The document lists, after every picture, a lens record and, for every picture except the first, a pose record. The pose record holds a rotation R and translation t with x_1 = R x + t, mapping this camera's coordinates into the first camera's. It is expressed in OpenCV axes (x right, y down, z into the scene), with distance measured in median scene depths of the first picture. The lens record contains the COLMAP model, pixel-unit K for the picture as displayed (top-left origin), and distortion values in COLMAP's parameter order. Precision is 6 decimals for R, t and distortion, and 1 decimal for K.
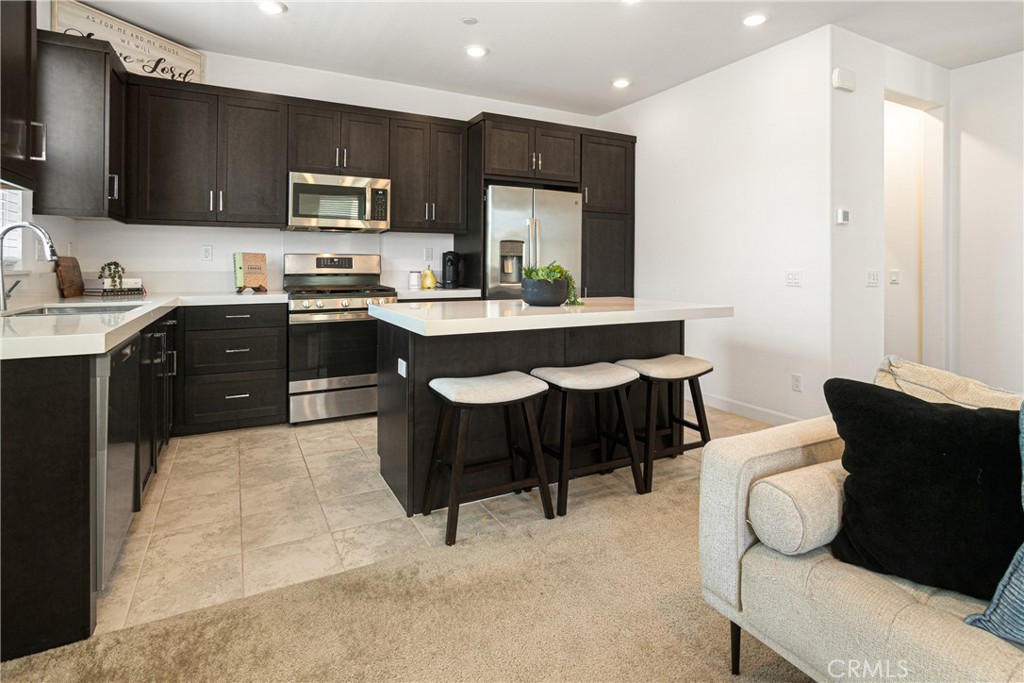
lens RADIAL K [[511.1, 0, 515.7], [0, 511.1, 258.4], [0, 0, 1]] dist [-0.019595, 0.000594]
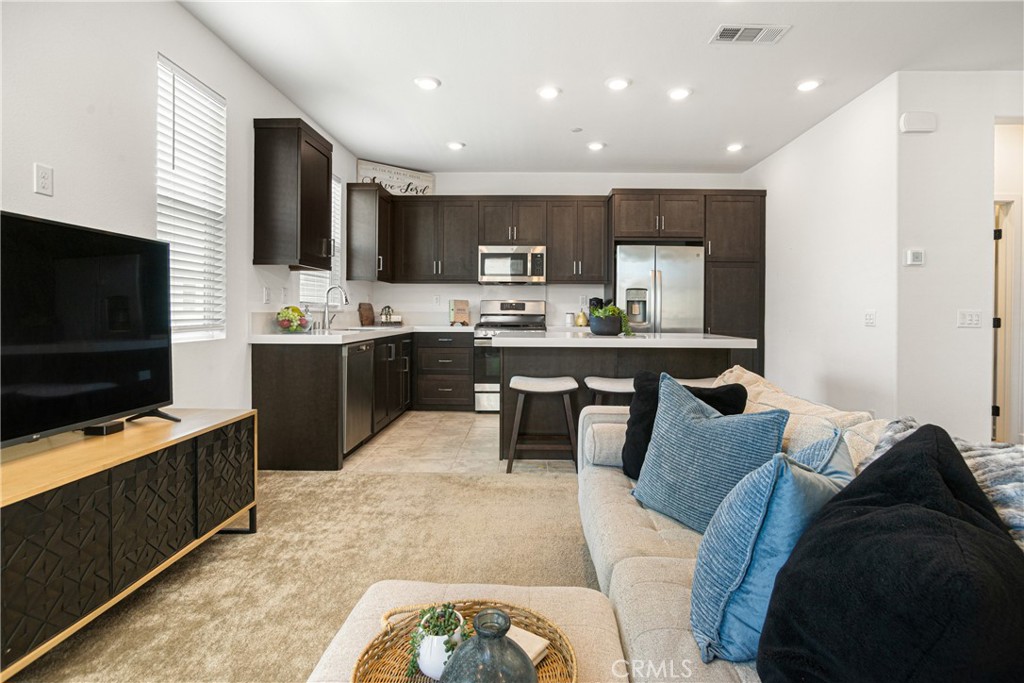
lens RADIAL K [[487.1, 0, 528.2], [0, 487.1, 311.4], [0, 0, 1]] dist [-0.045774, 0.000355]
pose [[0.872884, 0.000508, -0.487927, 0.382669], [0.003161, 0.999973, 0.006696, 0.014332], [0.487917, -0.007387, 0.872859, -0.186831]]
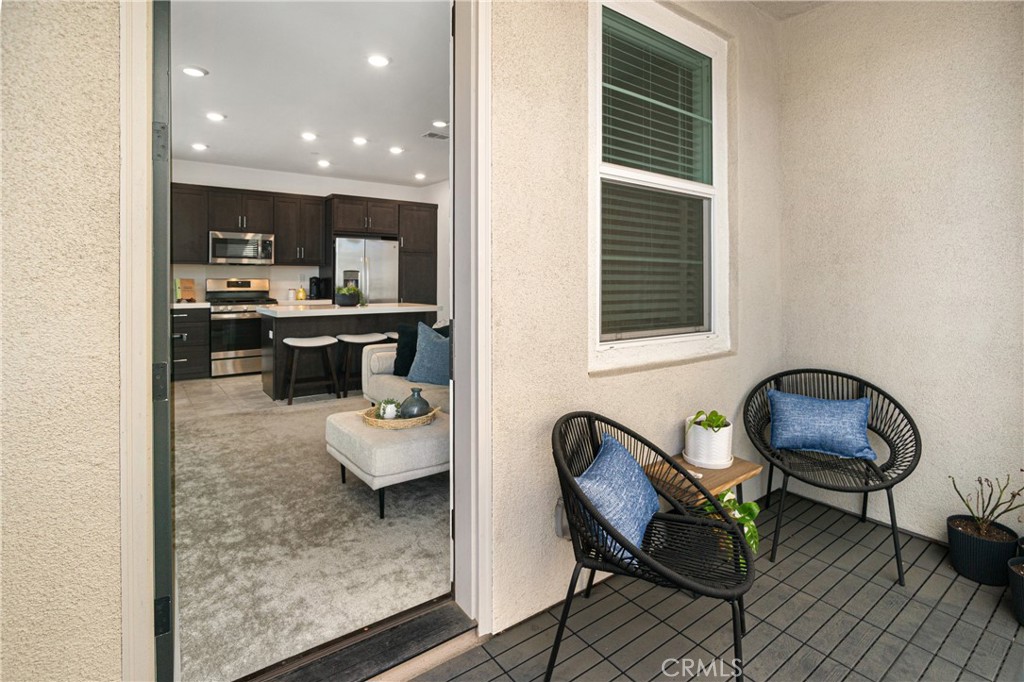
lens RADIAL K [[506.7, 0, 509.5], [0, 506.7, 280.9], [0, 0, 1]] dist [-0.002829, -0.000035]
pose [[0.990076, -0.003611, 0.140487, 0.306829], [0.001627, 0.999897, 0.014236, -0.025986], [-0.140524, -0.013866, 0.989980, -0.810664]]
